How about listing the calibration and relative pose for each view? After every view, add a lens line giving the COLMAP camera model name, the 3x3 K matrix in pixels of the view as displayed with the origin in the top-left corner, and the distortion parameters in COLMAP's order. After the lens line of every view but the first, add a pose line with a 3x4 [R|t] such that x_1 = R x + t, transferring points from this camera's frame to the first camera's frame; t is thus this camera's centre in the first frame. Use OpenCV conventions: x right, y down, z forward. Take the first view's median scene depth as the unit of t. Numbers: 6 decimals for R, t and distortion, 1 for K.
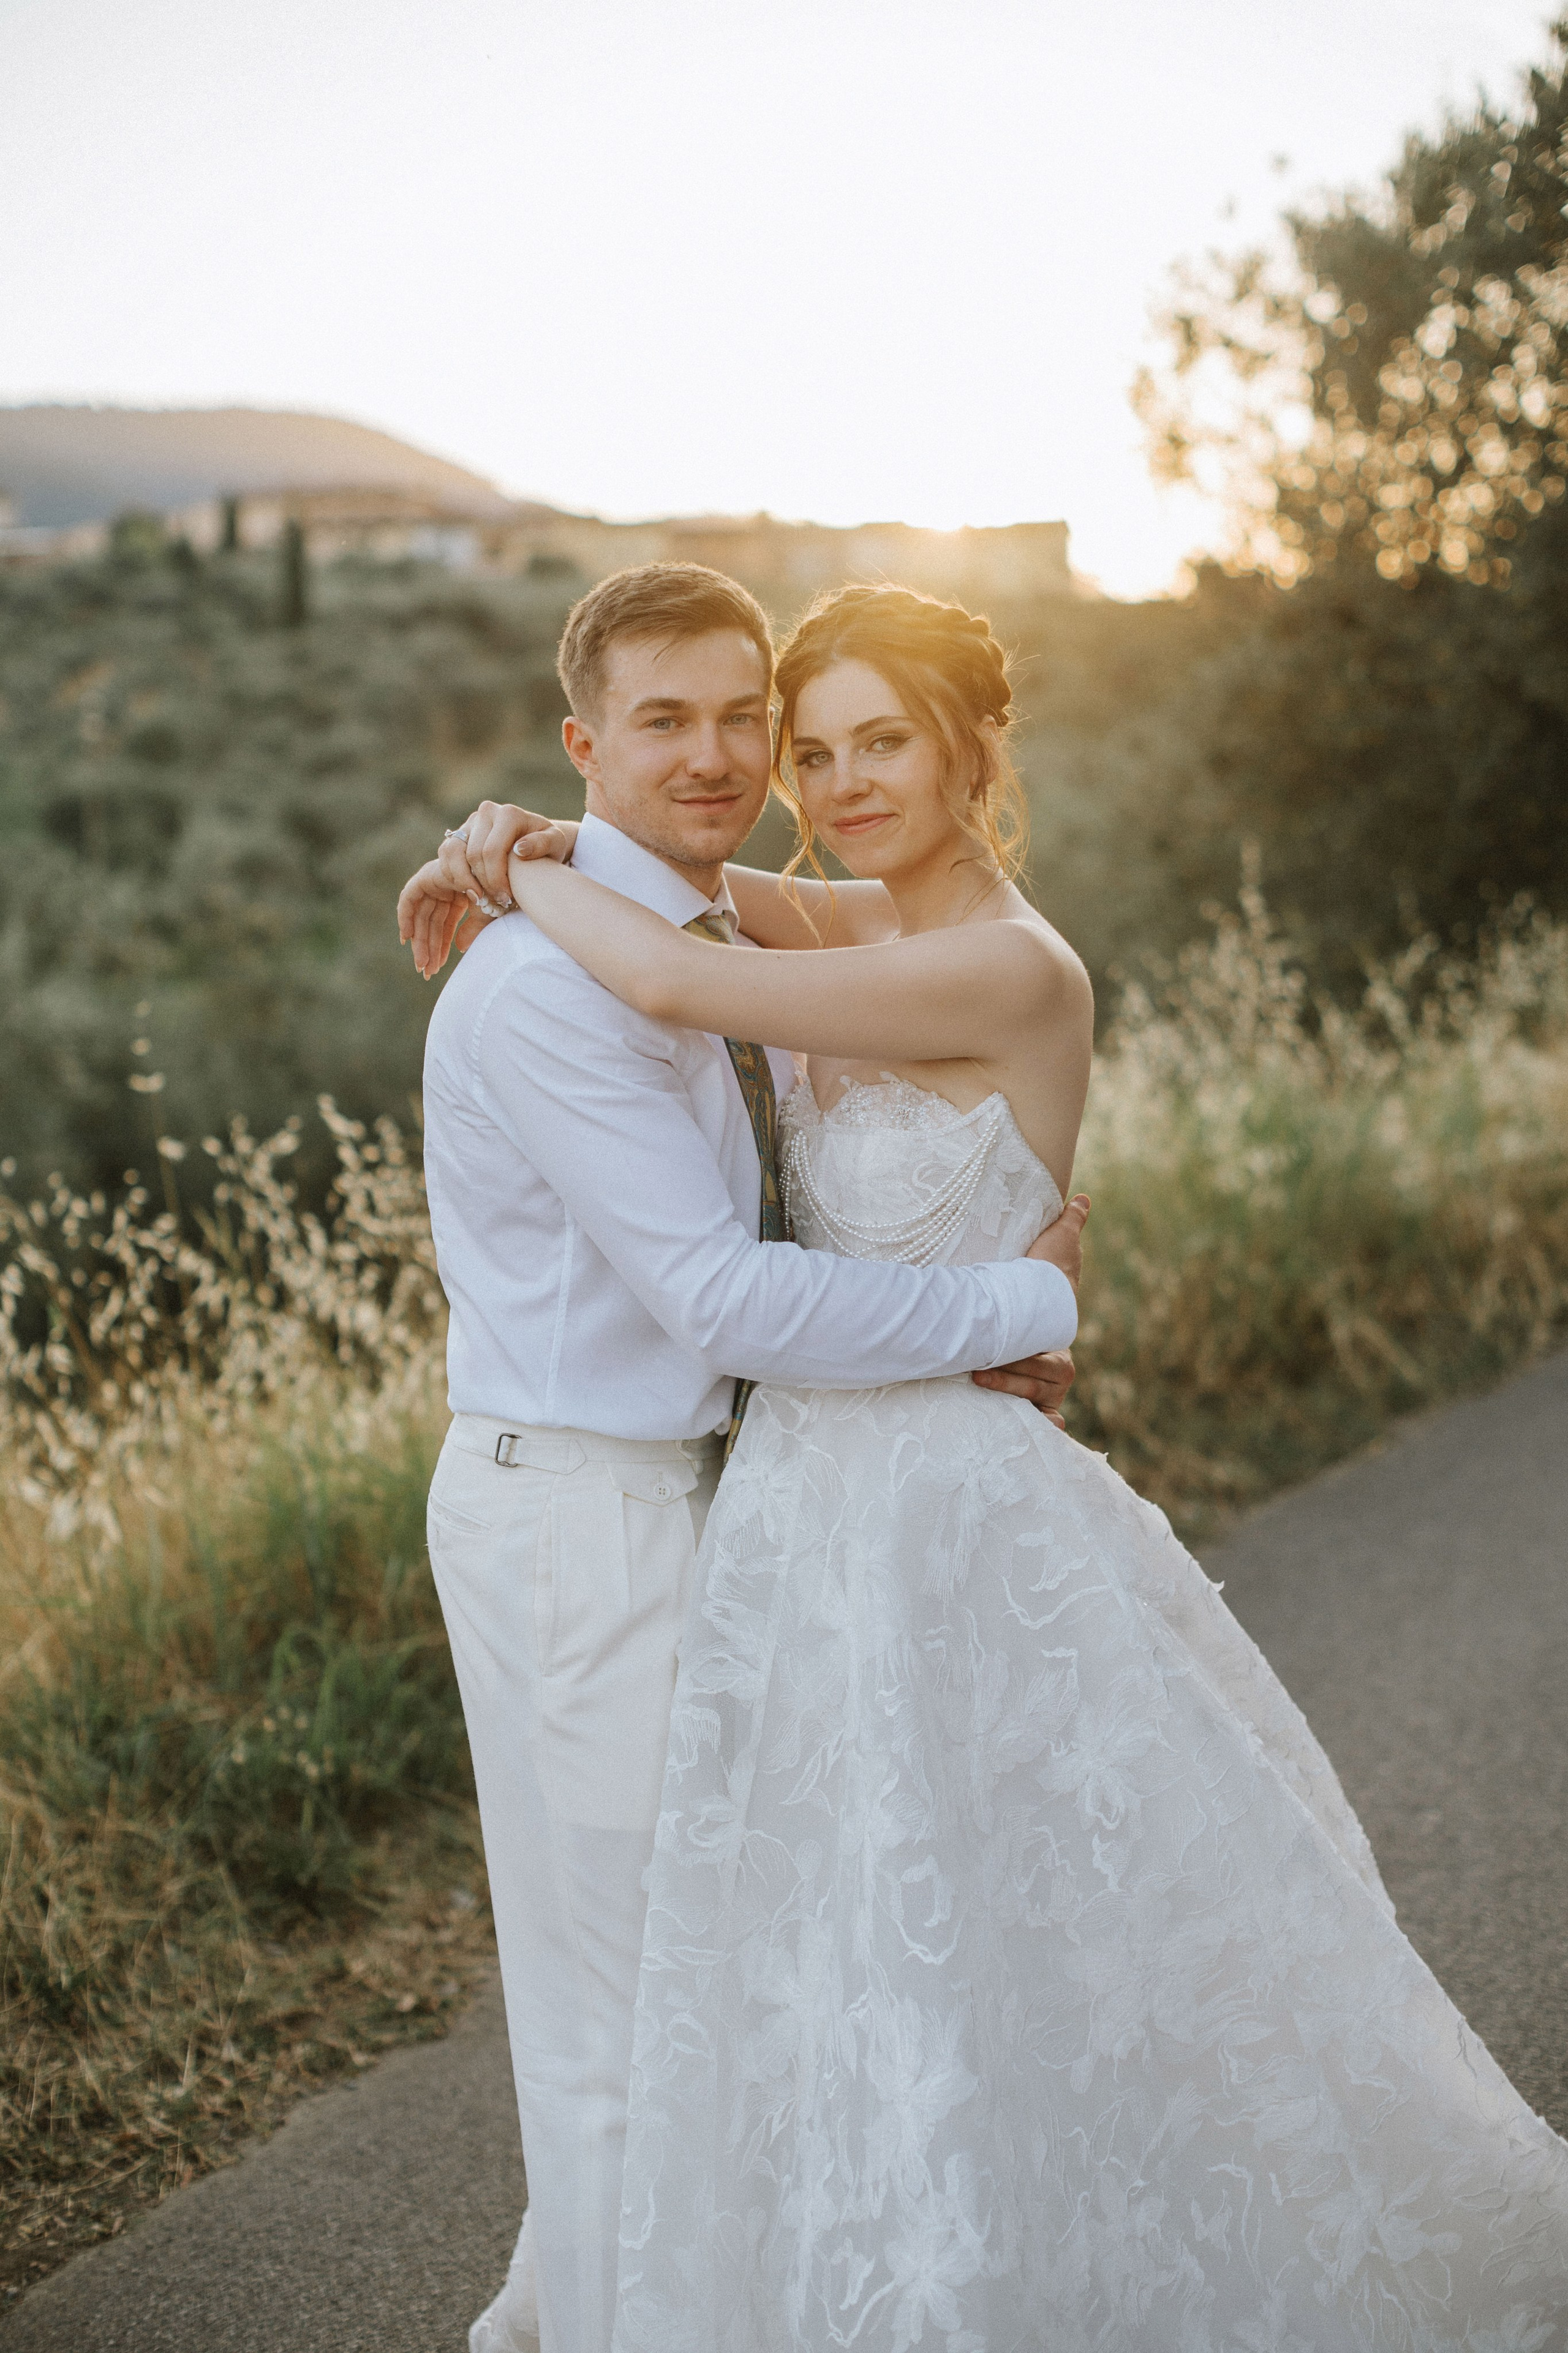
lens RADIAL K [[3391.8, 0, 784.0], [0, 3391.8, 1176.5], [0, 0, 1]] dist [-0.110906, 0.101817]
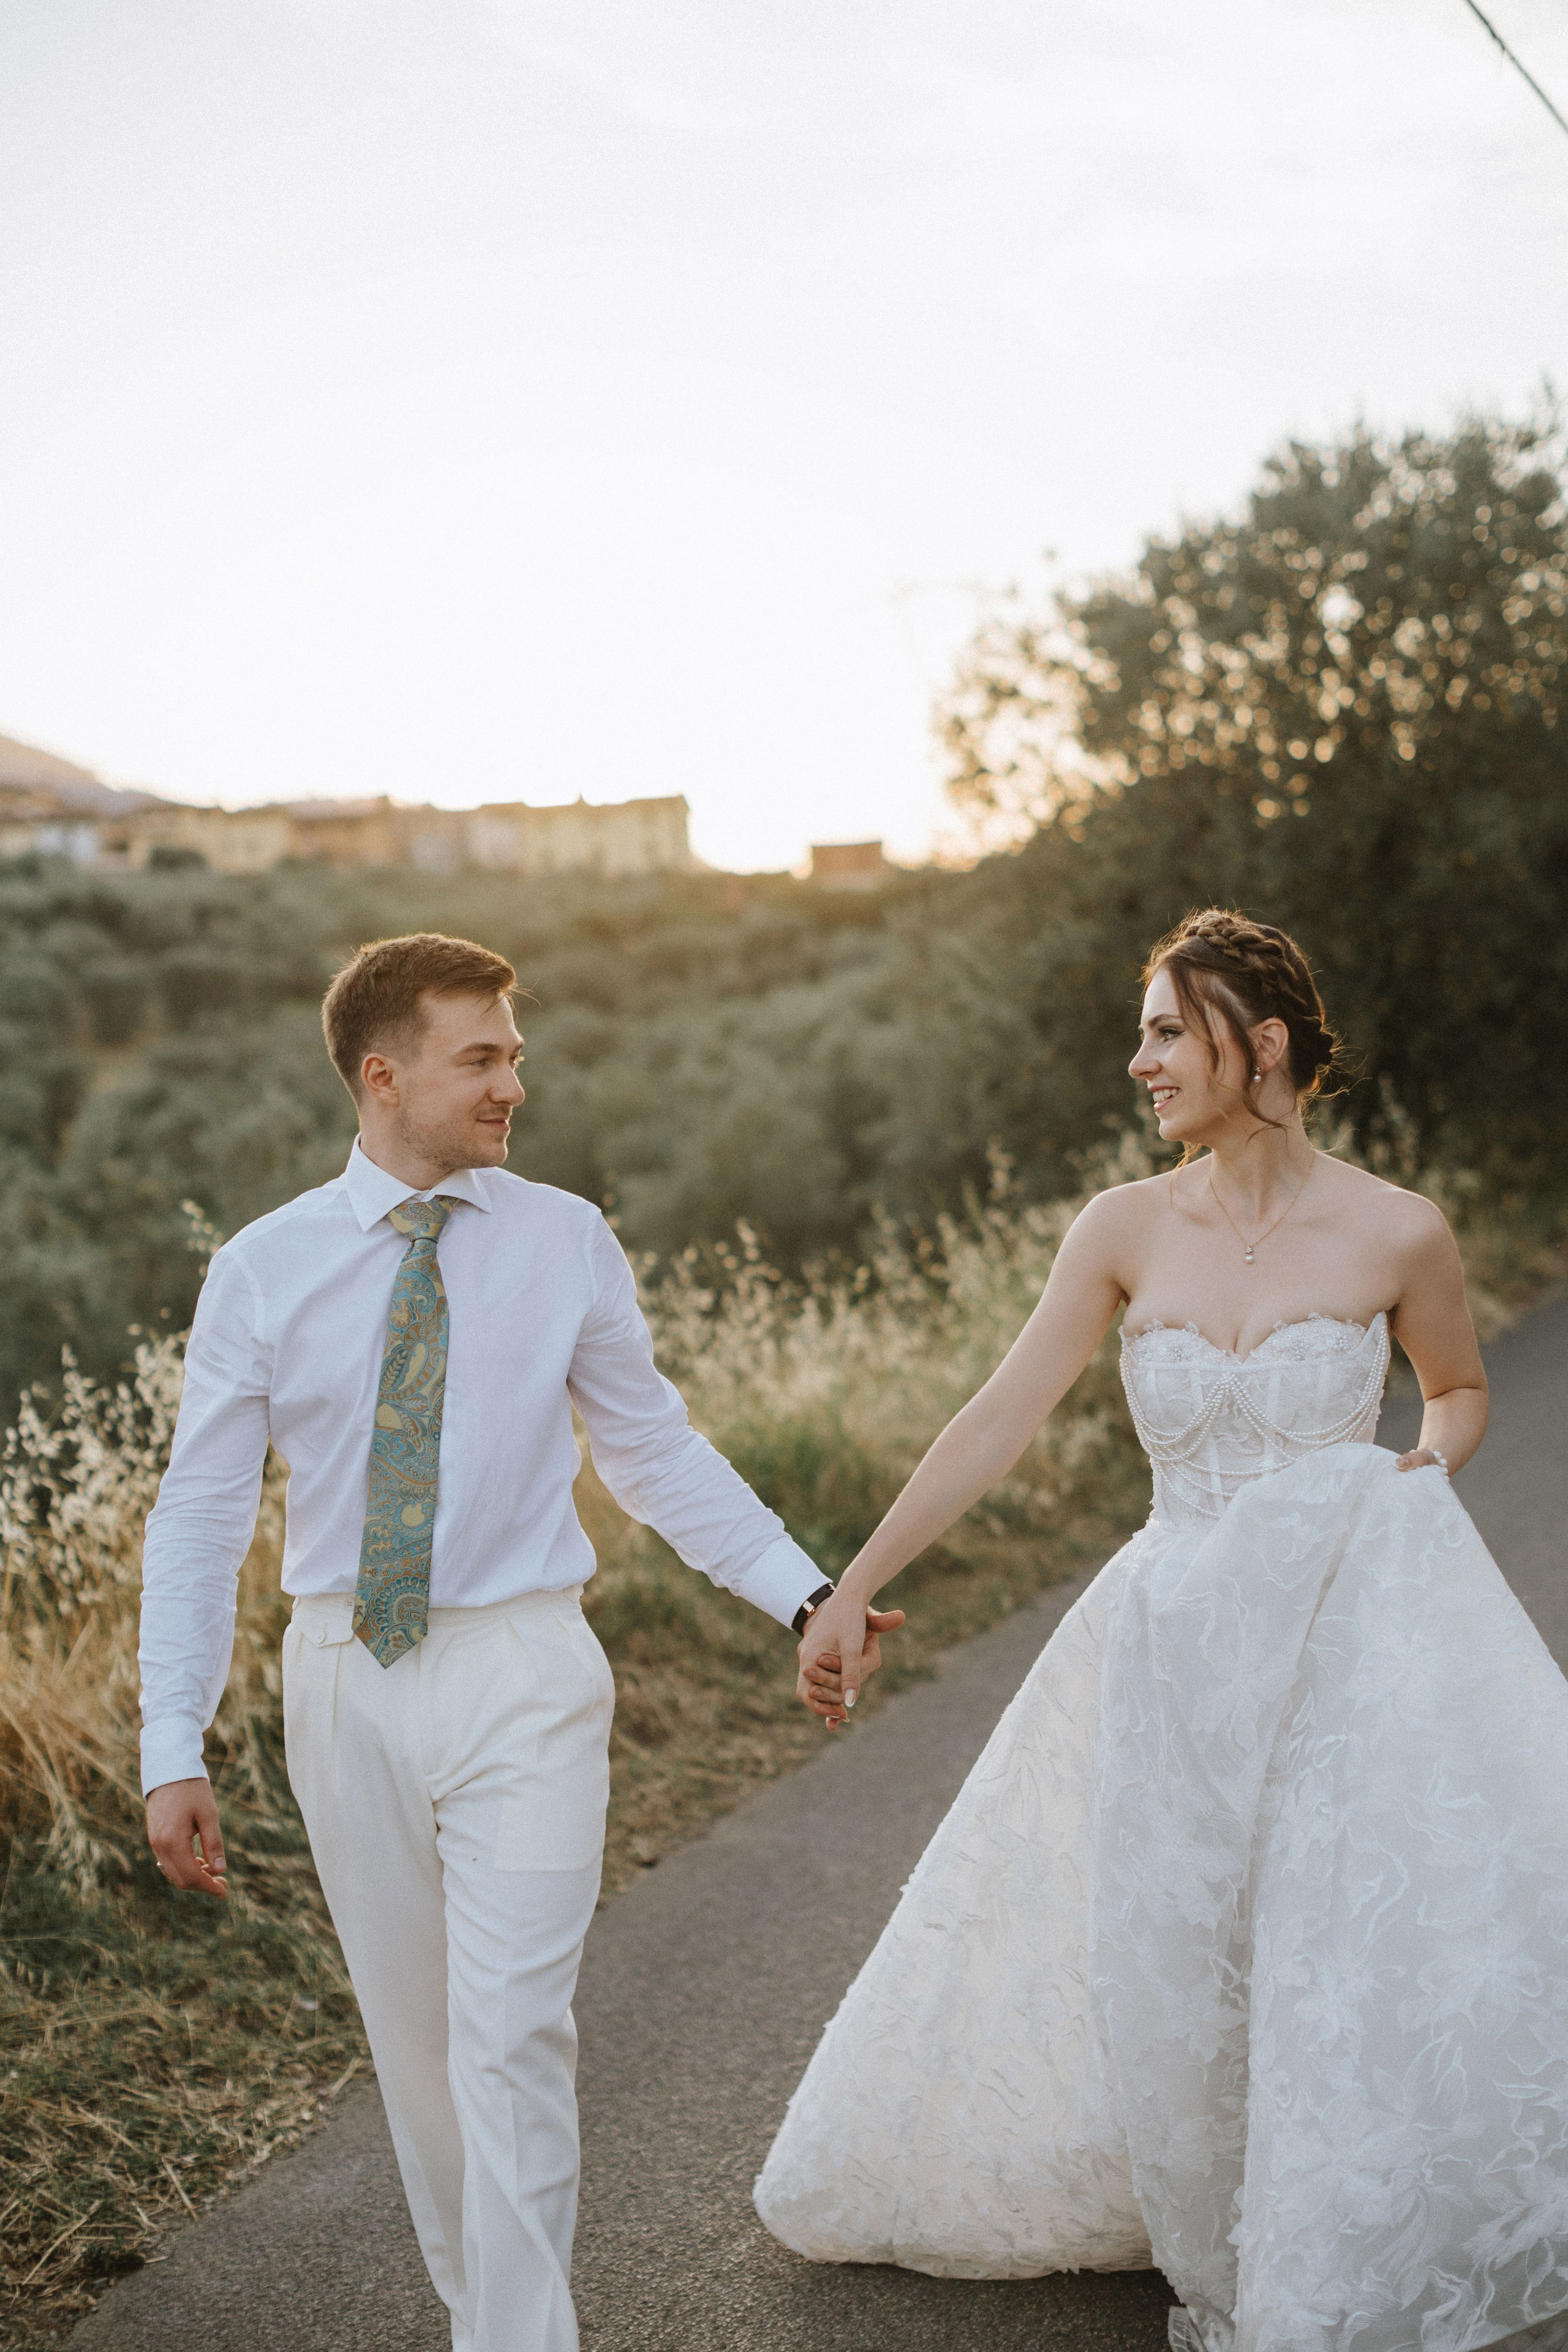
lens RADIAL K [[3428.7, 0, 784.0], [0, 3428.7, 1176.0], [0, 0, 1]] dist [-0.113954, 0.145654]
pose [[0.992939, -0.038635, 0.112161, -0.112134], [0.047606, 0.995781, -0.078445, 0.033672], [-0.108658, 0.083230, 0.990589, -0.272252]]
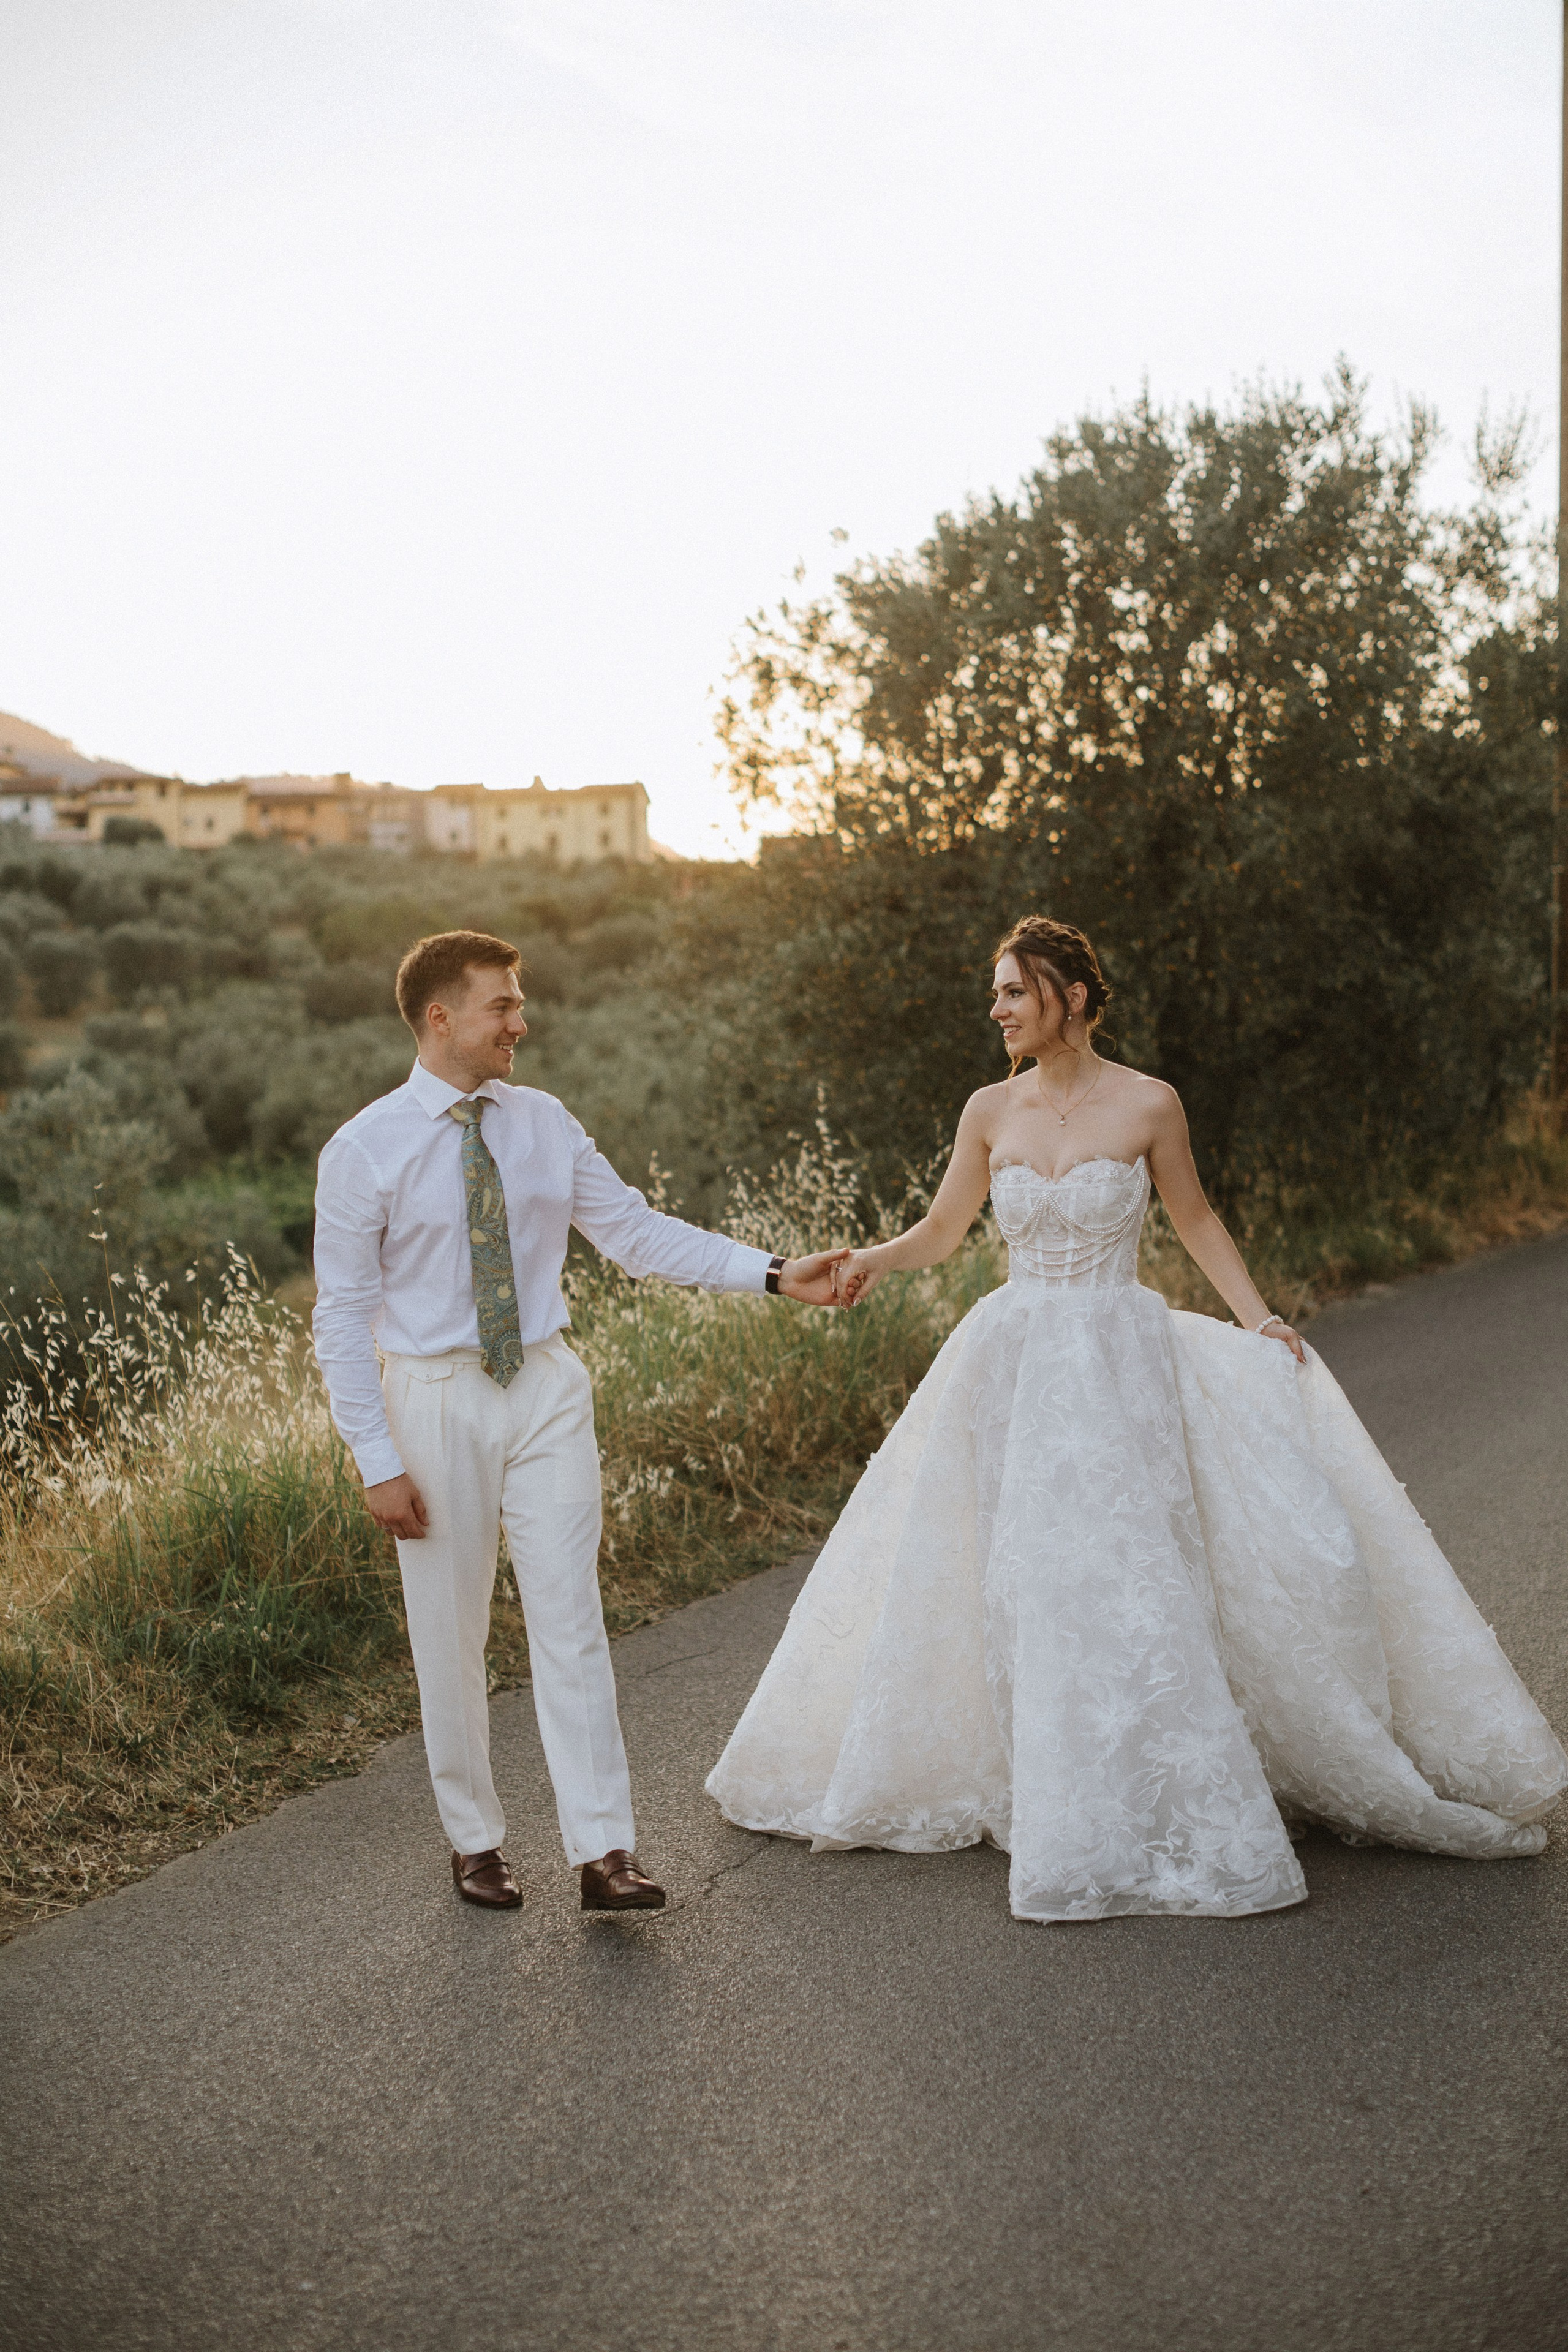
lens RADIAL K [[3390.2, 0, 784.0], [0, 3390.2, 1176.0], [0, 0, 1]] dist [-0.110906, 0.101817]
pose [[0.992196, -0.007432, 0.124467, -0.027851], [0.016927, 0.997009, -0.075406, 0.025000], [-0.123535, 0.076924, 0.989354, -0.206991]]
